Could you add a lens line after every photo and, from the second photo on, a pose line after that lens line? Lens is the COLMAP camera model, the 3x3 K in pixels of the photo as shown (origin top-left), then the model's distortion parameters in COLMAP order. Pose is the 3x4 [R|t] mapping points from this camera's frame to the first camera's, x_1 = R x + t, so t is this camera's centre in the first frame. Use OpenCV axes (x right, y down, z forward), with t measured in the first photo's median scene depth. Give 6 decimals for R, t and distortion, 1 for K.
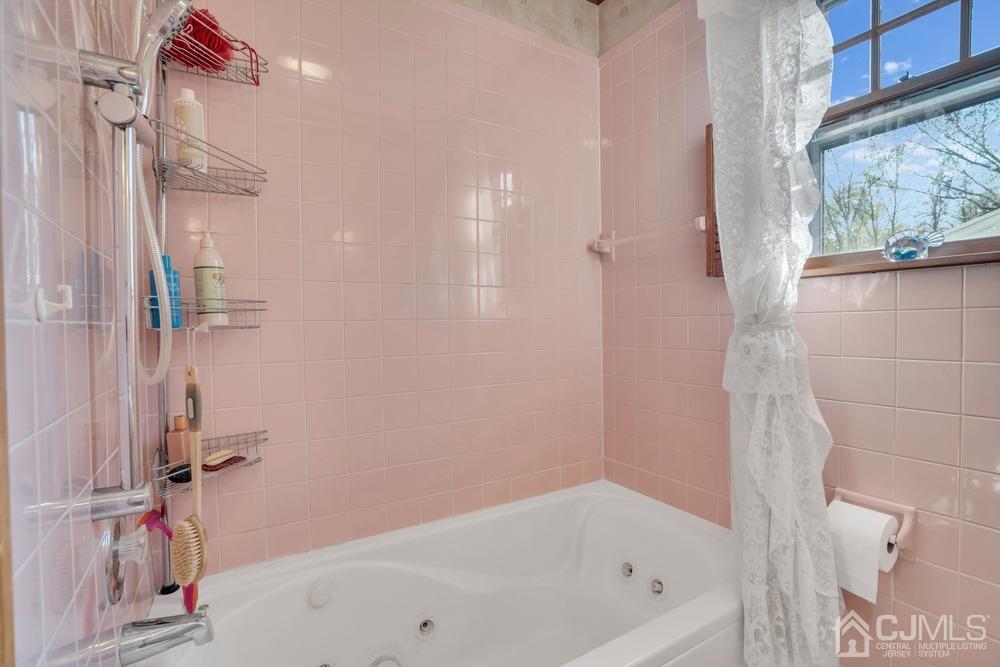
lens RADIAL K [[462.0, 0, 496.3], [0, 462.0, 335.7], [0, 0, 1]] dist [-0.065533, 0.026347]
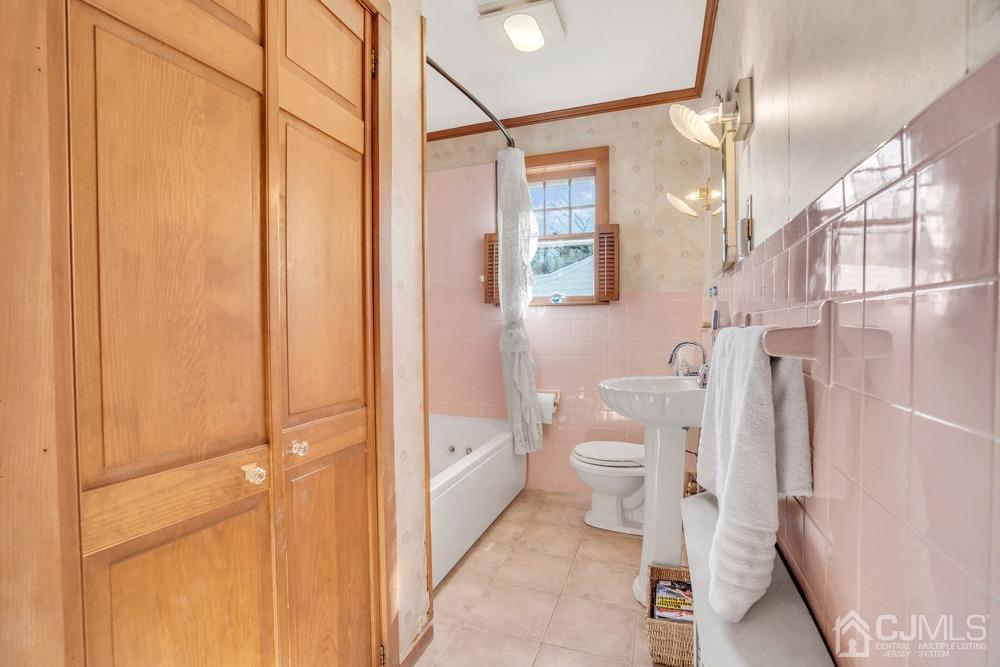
lens RADIAL K [[462.0, 0, 496.3], [0, 462.0, 335.7], [0, 0, 1]] dist [-0.065533, 0.026347]
pose [[0.781726, -0.012210, 0.623502, -1.187389], [0.016226, 0.999868, -0.000763, 0.035477], [-0.623411, 0.010714, 0.781821, -1.030631]]
